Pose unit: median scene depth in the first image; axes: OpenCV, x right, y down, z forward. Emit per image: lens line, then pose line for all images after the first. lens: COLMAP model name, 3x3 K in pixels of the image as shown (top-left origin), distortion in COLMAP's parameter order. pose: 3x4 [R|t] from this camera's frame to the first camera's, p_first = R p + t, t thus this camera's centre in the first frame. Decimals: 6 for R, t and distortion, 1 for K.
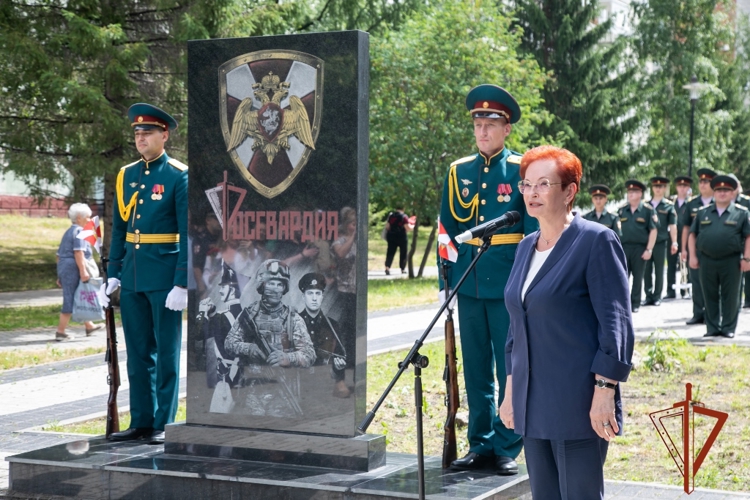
lens RADIAL K [[1388.8, 0, 381.3], [0, 1388.8, 247.4], [0, 0, 1]] dist [0.245494, 0.000000]
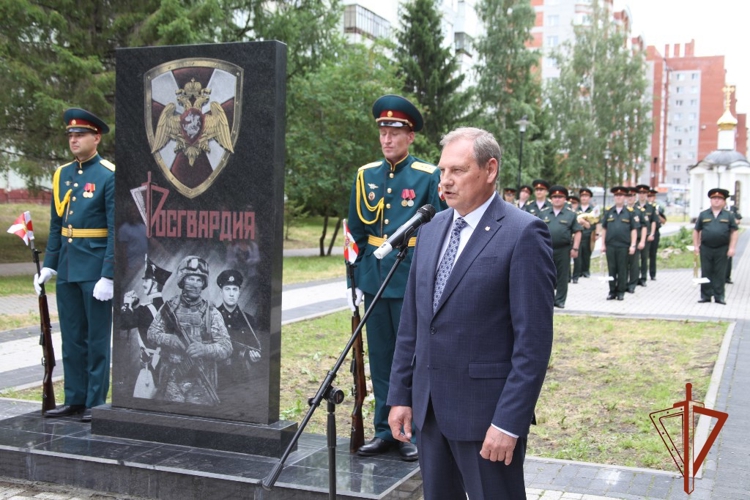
lens RADIAL K [[952.7, 0, 386.0], [0, 952.7, 256.5], [0, 0, 1]] dist [0.021804, 0.000000]
pose [[0.995985, 0.013731, 0.088462, 0.004169], [-0.016209, 0.999494, 0.027357, -0.013235], [-0.088042, -0.028681, 0.995704, 0.259703]]
